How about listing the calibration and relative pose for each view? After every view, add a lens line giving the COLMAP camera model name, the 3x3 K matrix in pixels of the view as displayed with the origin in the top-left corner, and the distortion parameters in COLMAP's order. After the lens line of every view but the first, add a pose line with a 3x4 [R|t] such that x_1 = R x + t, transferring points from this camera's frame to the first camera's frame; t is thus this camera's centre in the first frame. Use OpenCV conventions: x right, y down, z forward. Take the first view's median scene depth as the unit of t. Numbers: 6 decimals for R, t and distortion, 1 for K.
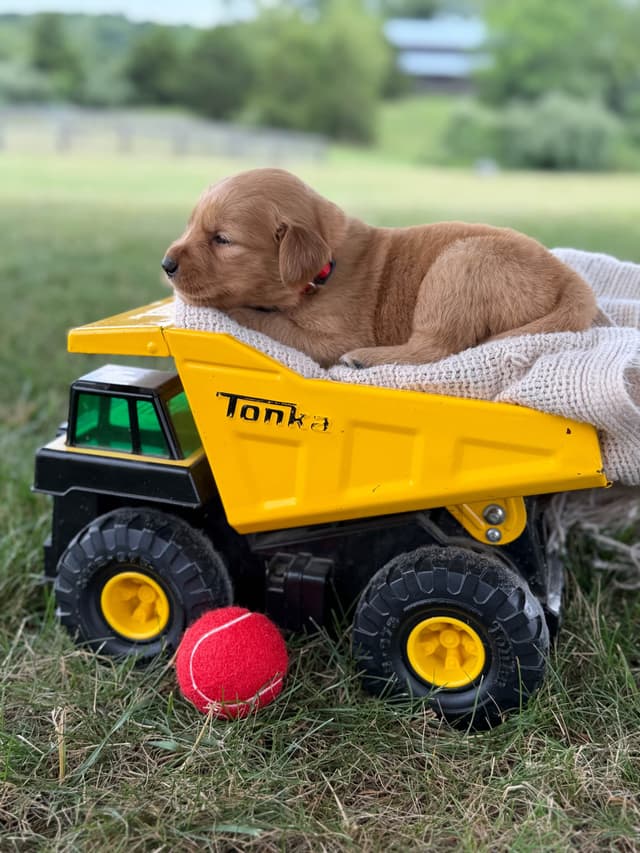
lens RADIAL K [[1006.5, 0, 317.8], [0, 1006.5, 439.7], [0, 0, 1]] dist [0.194632, -0.483242]
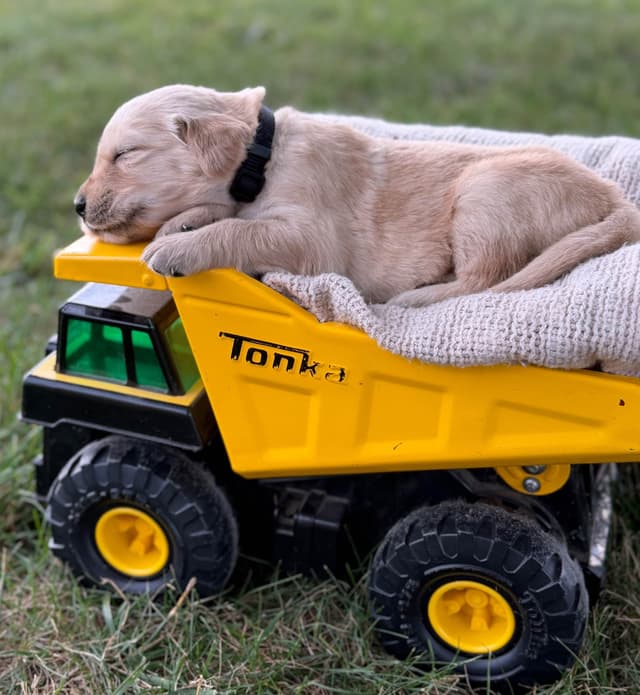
lens RADIAL K [[1137.5, 0, 278.5], [0, 1137.5, 347.9], [0, 0, 1]] dist [0.140480, -0.168201]
pose [[0.997871, 0.022082, -0.061362, 0.012198], [-0.013124, 0.989675, 0.142730, -0.166923], [0.063880, -0.141621, 0.987858, 0.014438]]
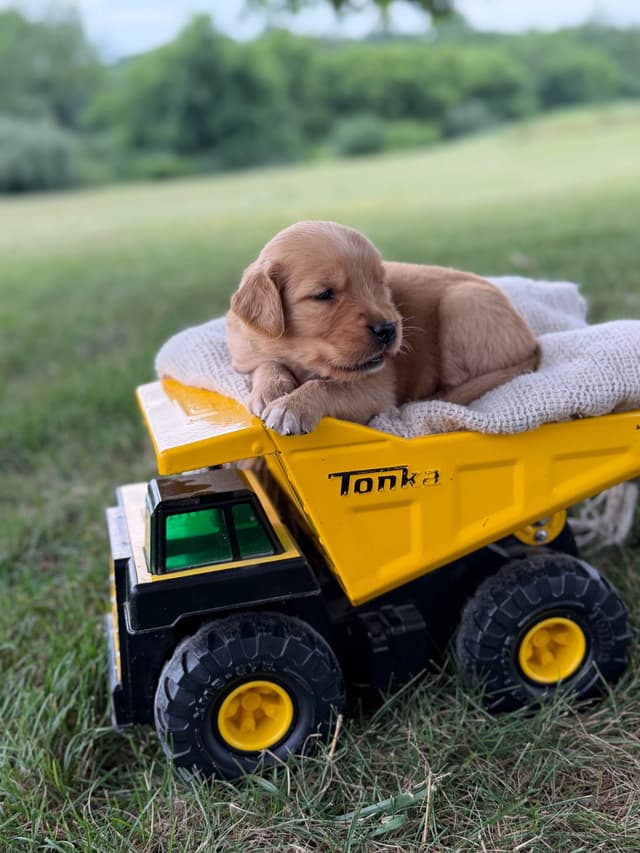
lens RADIAL K [[1009.6, 0, 326.8], [0, 1009.6, 430.0], [0, 0, 1]] dist [0.180318, -0.388191]
pose [[0.865452, -0.242556, 0.438360, -0.501432], [0.253376, 0.966746, 0.034685, -0.118331], [-0.432195, 0.081052, 0.898130, 0.091539]]
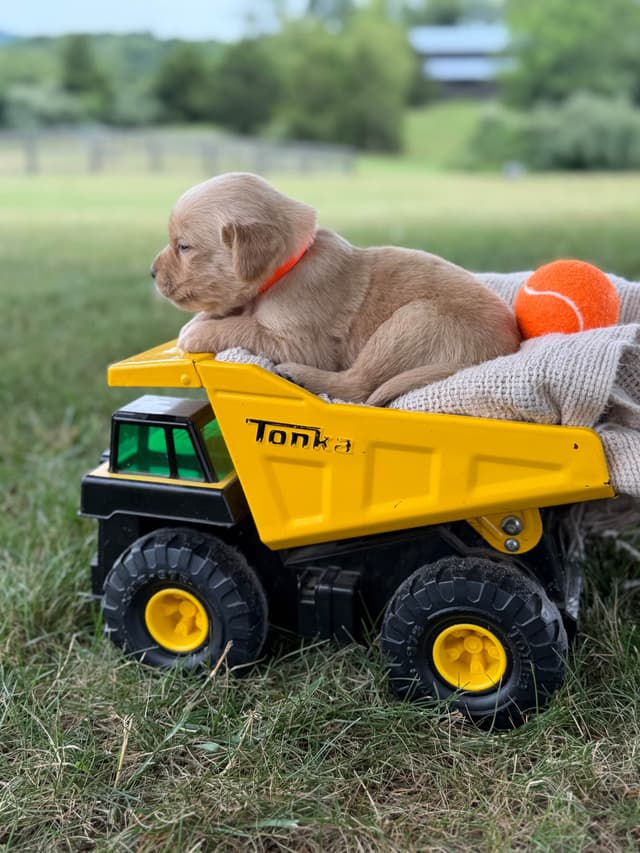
lens RADIAL K [[1006.5, 0, 317.8], [0, 1006.5, 439.7], [0, 0, 1]] dist [0.194632, -0.483242]
pose [[0.998826, -0.031744, -0.036601, 0.013766], [0.031423, 0.999463, -0.009308, -0.012082], [0.036877, 0.008147, 0.999287, -0.065385]]
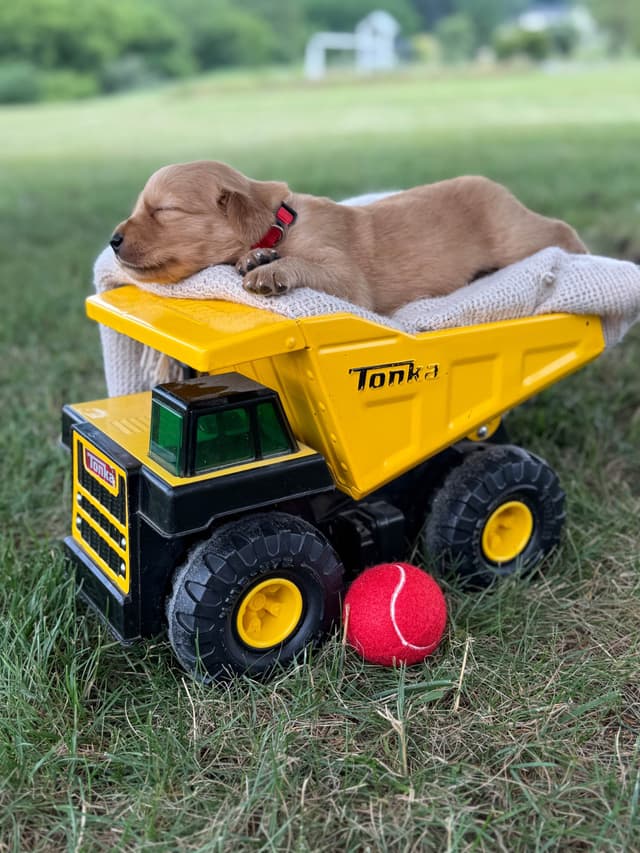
lens RADIAL K [[1009.6, 0, 326.8], [0, 1009.6, 430.0], [0, 0, 1]] dist [0.180318, -0.388191]
pose [[0.674882, -0.295164, 0.676323, -0.784630], [0.263164, 0.952525, 0.153103, -0.144272], [-0.689405, 0.074658, 0.720518, 0.263172]]
